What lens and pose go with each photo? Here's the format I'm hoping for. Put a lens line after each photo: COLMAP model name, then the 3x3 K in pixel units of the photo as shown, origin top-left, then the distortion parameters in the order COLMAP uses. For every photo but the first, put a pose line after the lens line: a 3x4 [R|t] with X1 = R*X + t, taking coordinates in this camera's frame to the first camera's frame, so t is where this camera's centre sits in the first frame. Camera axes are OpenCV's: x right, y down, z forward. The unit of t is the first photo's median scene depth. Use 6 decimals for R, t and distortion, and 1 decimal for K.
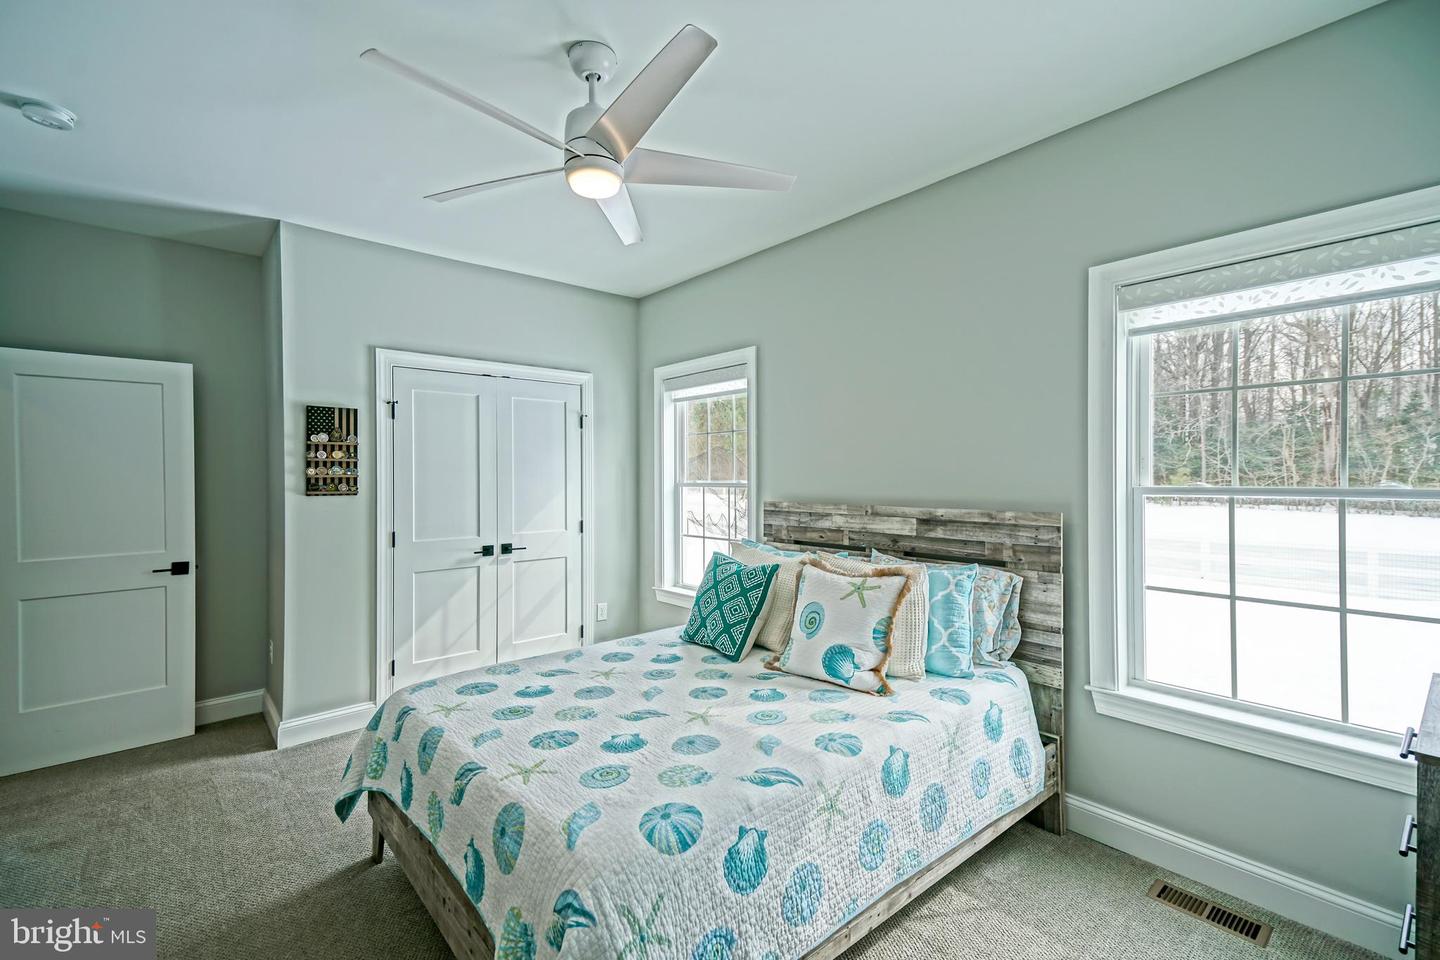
lens RADIAL K [[635.6, 0, 717.9], [0, 635.6, 474.7], [0, 0, 1]] dist [0.043876, 0.000283]
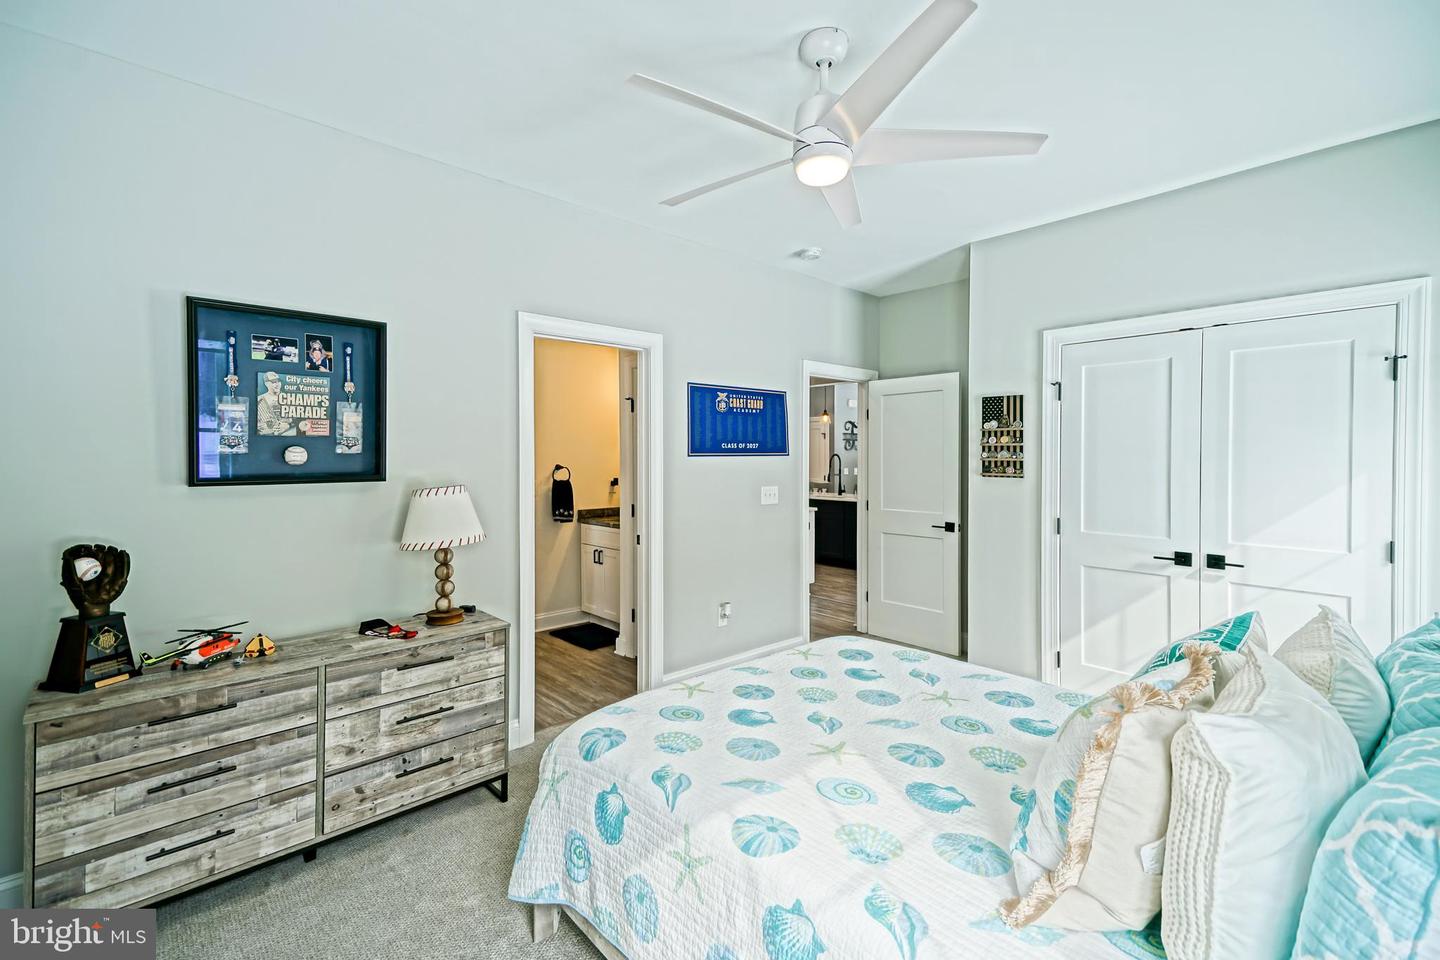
lens RADIAL K [[635.6, 0, 698.4], [0, 635.6, 460.0], [0, 0, 1]] dist [0.043876, 0.000283]
pose [[0.020900, 0.014353, -0.999679, 0.470282], [-0.001909, 0.999896, 0.014316, -0.011524], [0.999780, 0.001609, 0.020925, 0.462688]]
